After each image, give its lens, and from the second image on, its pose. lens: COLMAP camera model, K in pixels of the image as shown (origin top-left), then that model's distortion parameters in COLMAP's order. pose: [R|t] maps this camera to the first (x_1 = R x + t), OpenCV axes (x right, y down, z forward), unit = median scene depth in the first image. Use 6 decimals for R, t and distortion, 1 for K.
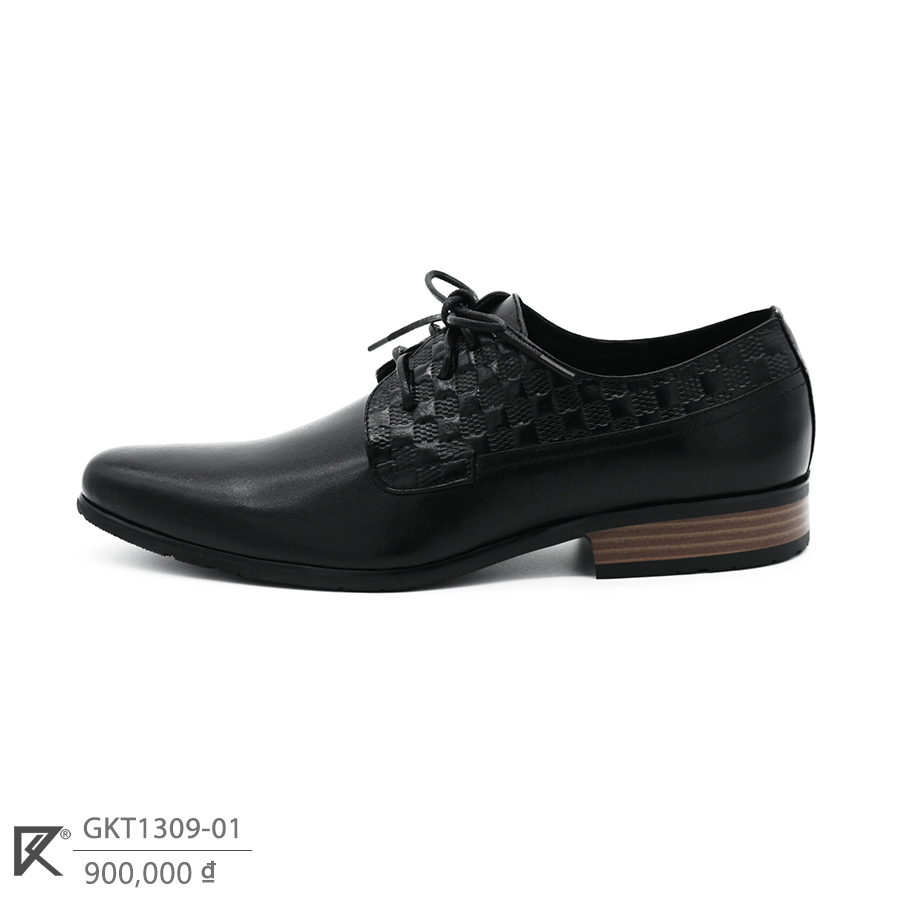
lens RADIAL K [[1533.5, 0, 456.1], [0, 1533.5, 450.2], [0, 0, 1]] dist [-0.126033, 0.000000]
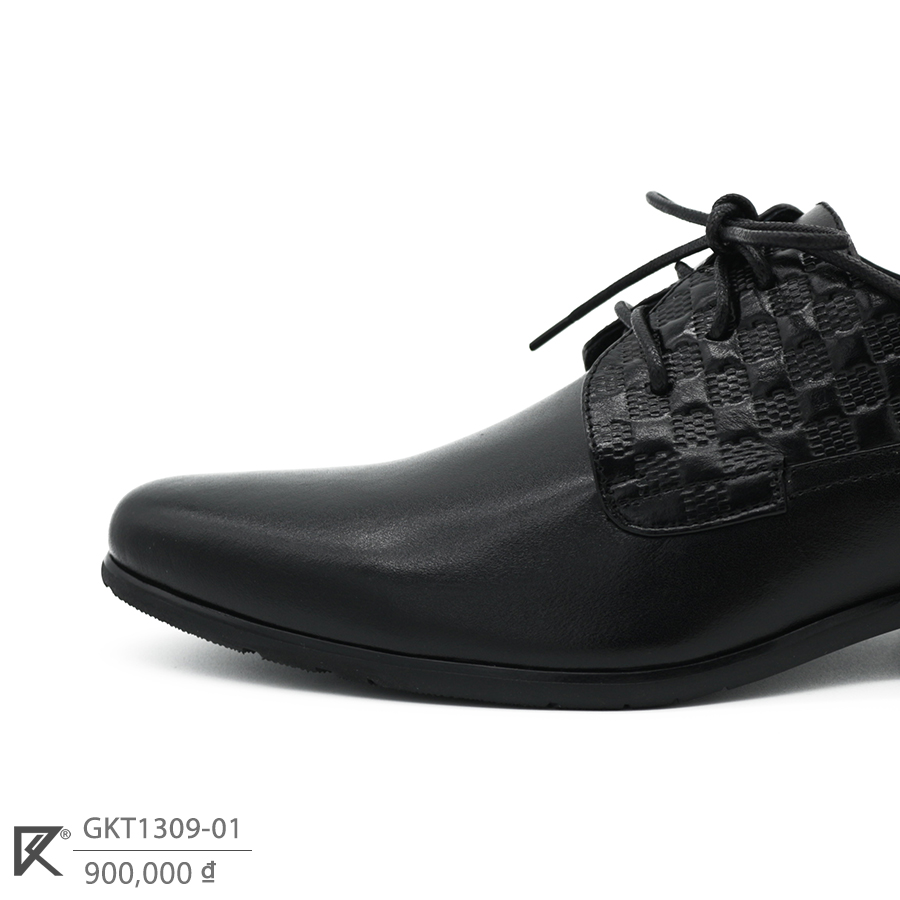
lens RADIAL K [[1533.5, 0, 447.5], [0, 1533.5, 446.7], [0, 0, 1]] dist [-0.126033, 0.000000]
pose [[0.998366, -0.022248, -0.052639, -0.082021], [0.018536, 0.997375, -0.069991, 0.033485], [0.054058, 0.068901, 0.996158, 0.422350]]
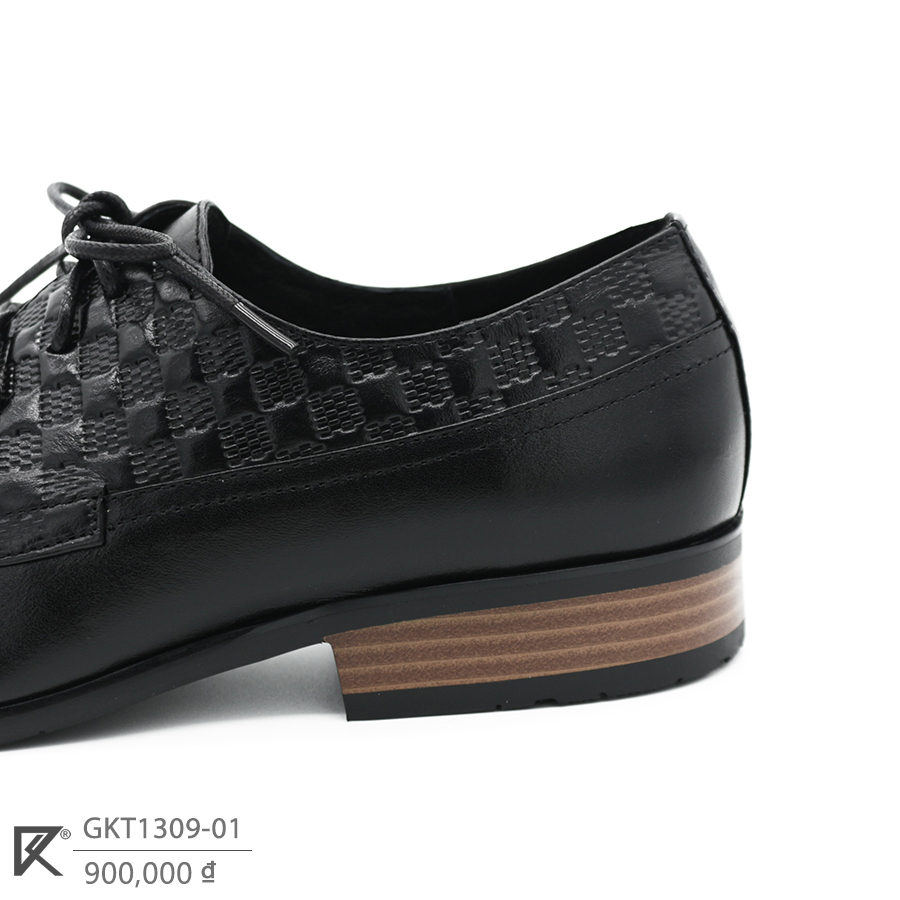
lens RADIAL K [[1533.5, 0, 447.7], [0, 1533.5, 452.5], [0, 0, 1]] dist [-0.126033, 0.000000]
pose [[0.999251, -0.016181, 0.035147, 0.110121], [0.017052, 0.999551, -0.024620, 0.004348], [-0.034733, 0.025200, 0.999079, 0.466483]]
